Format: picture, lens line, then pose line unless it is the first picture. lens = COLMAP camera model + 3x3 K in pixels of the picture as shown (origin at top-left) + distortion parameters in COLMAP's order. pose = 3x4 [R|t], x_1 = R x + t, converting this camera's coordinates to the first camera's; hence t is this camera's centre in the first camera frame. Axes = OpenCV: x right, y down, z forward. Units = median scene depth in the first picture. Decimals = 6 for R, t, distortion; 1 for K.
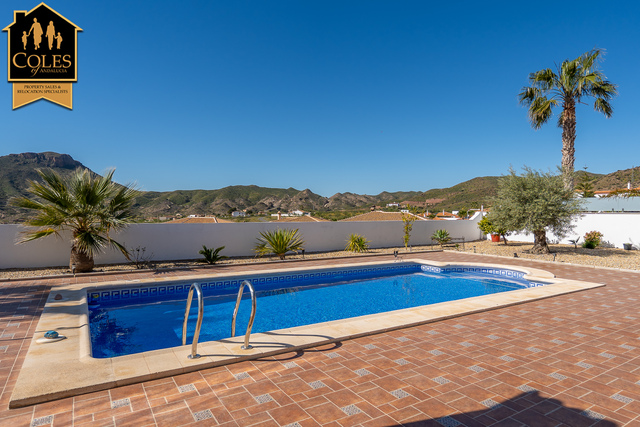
lens RADIAL K [[392.7, 0, 322.1], [0, 392.7, 212.0], [0, 0, 1]] dist [-0.008648, -0.001696]
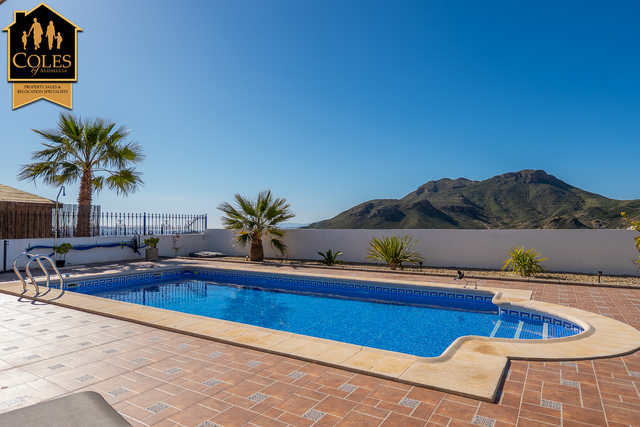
lens RADIAL K [[385.2, 0, 321.6], [0, 385.2, 218.7], [0, 0, 1]] dist [0.008390, 0.001171]
pose [[0.451819, -0.020420, -0.891876, 0.095603], [0.006545, 0.999787, -0.019575, 0.004289], [0.892085, 0.003007, 0.451857, 0.078462]]
